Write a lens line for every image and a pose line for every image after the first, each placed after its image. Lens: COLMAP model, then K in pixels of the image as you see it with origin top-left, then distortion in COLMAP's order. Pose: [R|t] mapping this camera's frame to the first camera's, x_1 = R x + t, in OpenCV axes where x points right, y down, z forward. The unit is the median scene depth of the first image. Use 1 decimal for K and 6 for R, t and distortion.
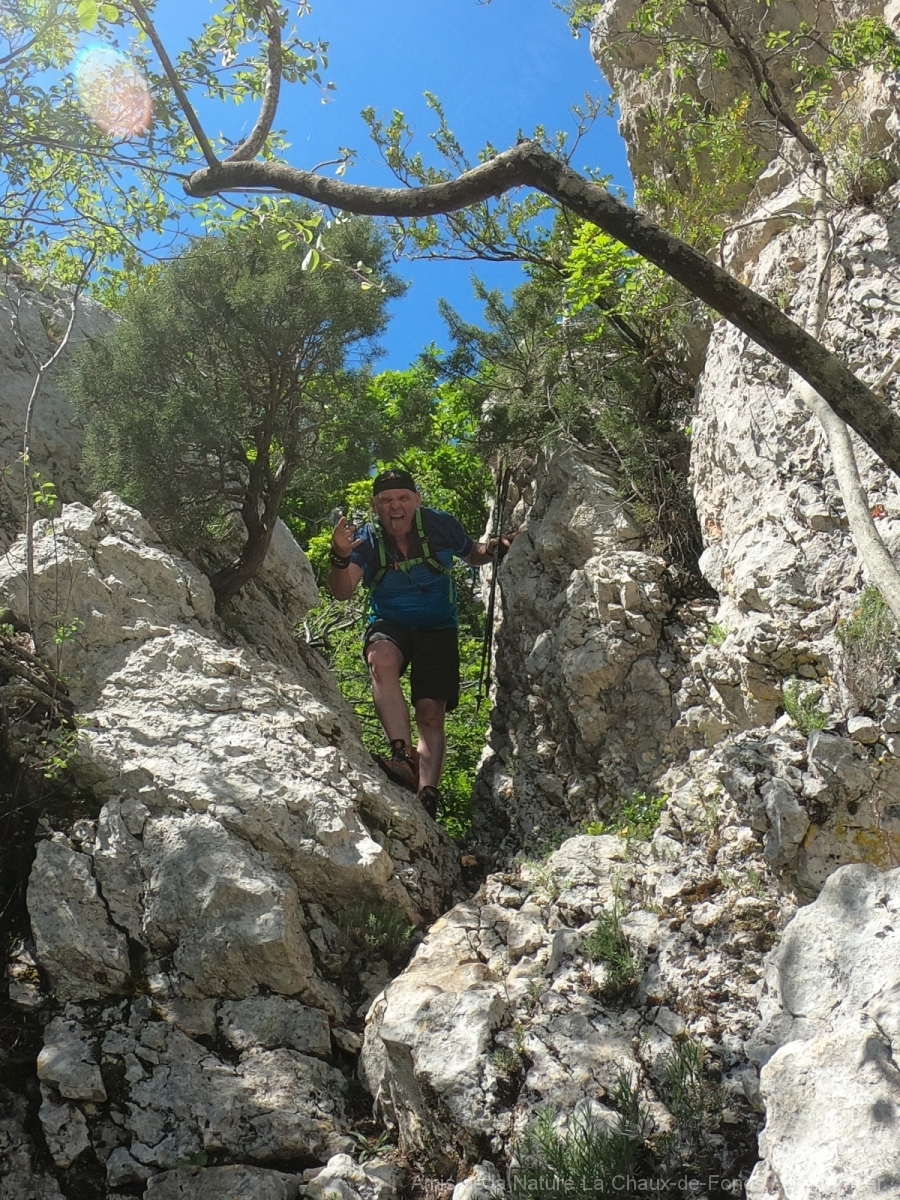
lens RADIAL K [[1093.5, 0, 461.0], [0, 1093.5, 602.2], [0, 0, 1]] dist [-0.252690, 0.074806]
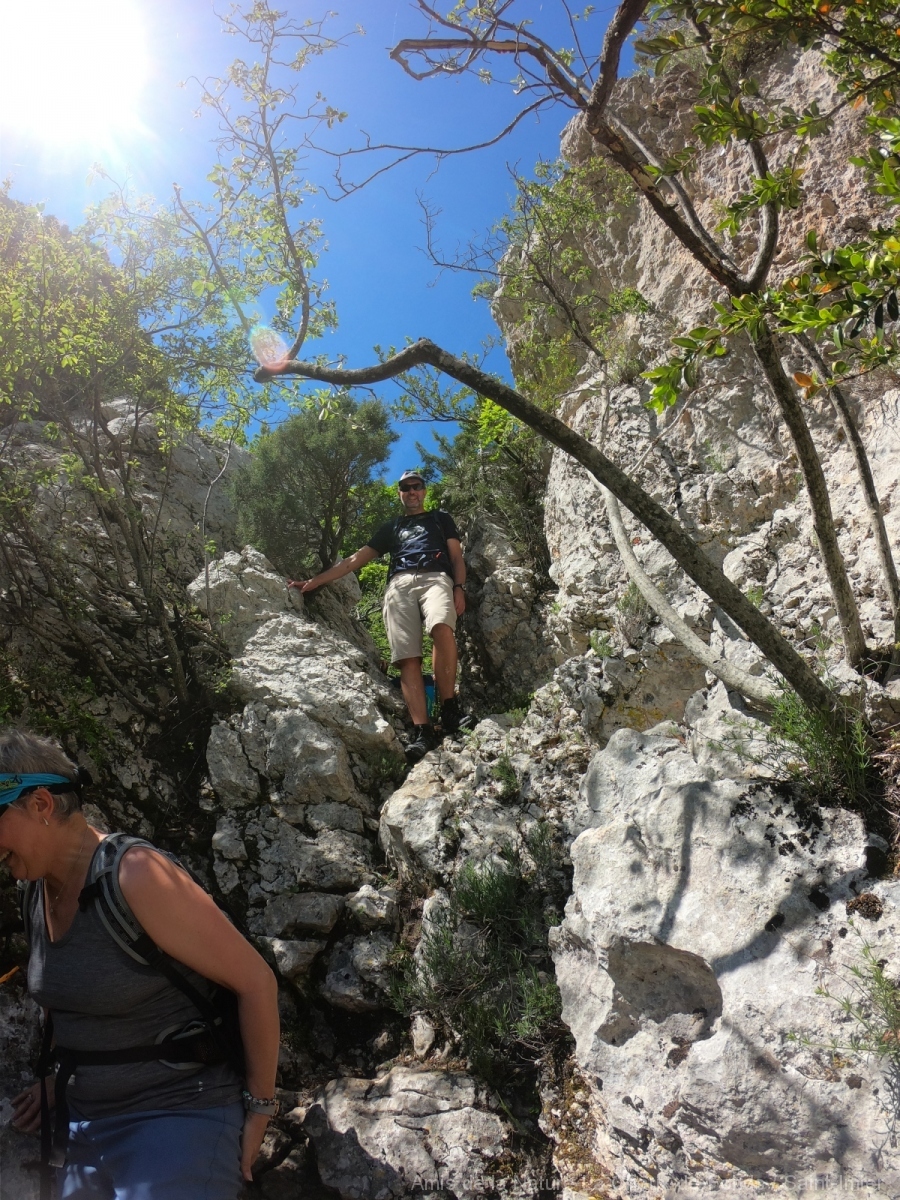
lens RADIAL K [[546.0, 0, 454.4], [0, 546.0, 600.5], [0, 0, 1]] dist [-0.246451, 0.064875]
pose [[0.999225, -0.031277, 0.023894, 0.032017], [0.031104, 0.999487, 0.007588, 0.003678], [-0.024119, -0.006839, 0.999686, 0.038894]]
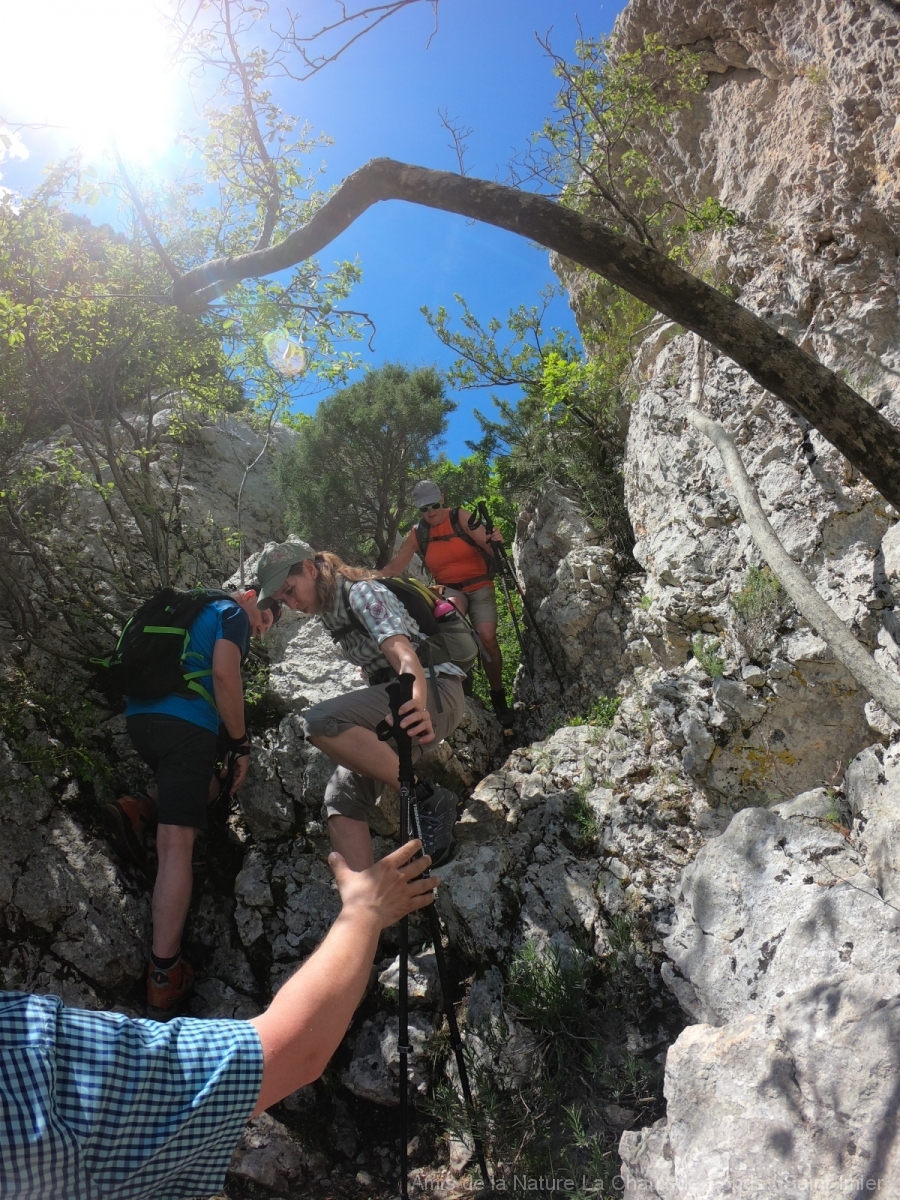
lens RADIAL K [[544.9, 0, 447.9], [0, 544.9, 604.1], [0, 0, 1]] dist [-0.246022, 0.063921]
pose [[0.988705, -0.060945, -0.136923, 0.063396], [0.067927, 0.996587, 0.046909, -0.017846], [0.133597, -0.055680, 0.989470, 0.229374]]
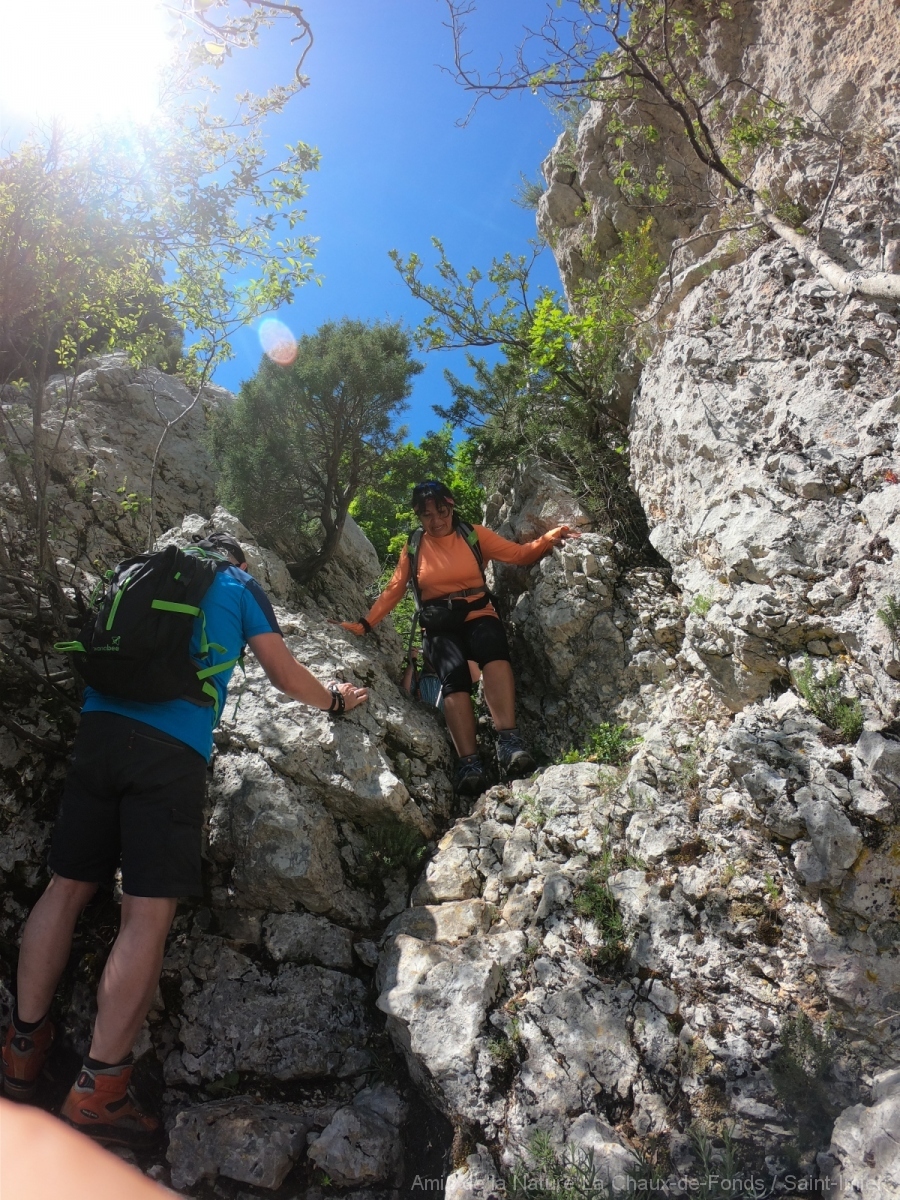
lens RADIAL K [[544.6, 0, 450.0], [0, 544.6, 600.0], [0, 0, 1]] dist [-0.232498, 0.048889]
pose [[0.998591, -0.027563, -0.045349, 0.019982], [0.030060, 0.998015, 0.055341, -0.007809], [0.043734, -0.056626, 0.997437, 0.465932]]
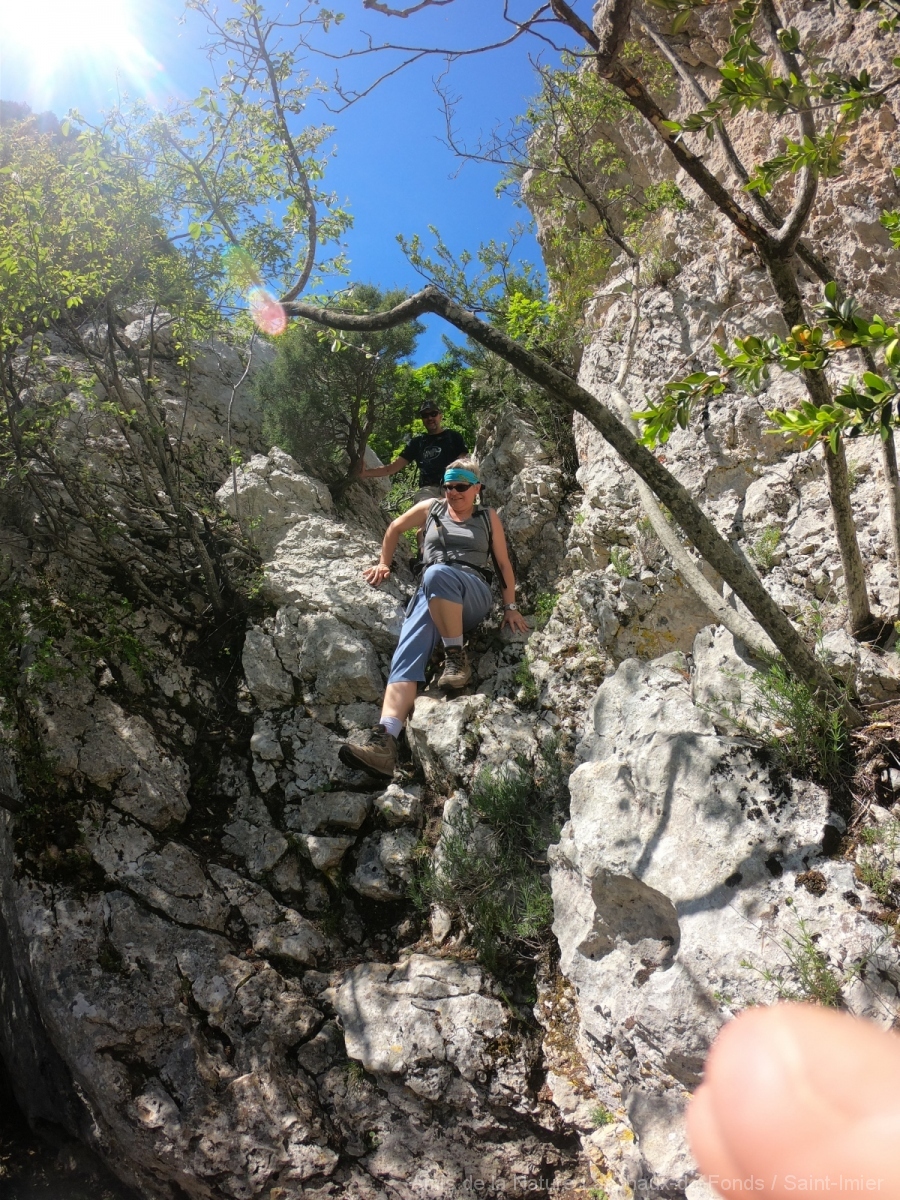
lens RADIAL K [[544.5, 0, 454.5], [0, 544.5, 611.0], [0, 0, 1]] dist [-0.242501, 0.059718]
pose [[0.998678, -0.025625, -0.044563, 0.050197], [0.035722, 0.969333, 0.243141, -0.046338], [0.036966, -0.244411, 0.968967, 0.030289]]
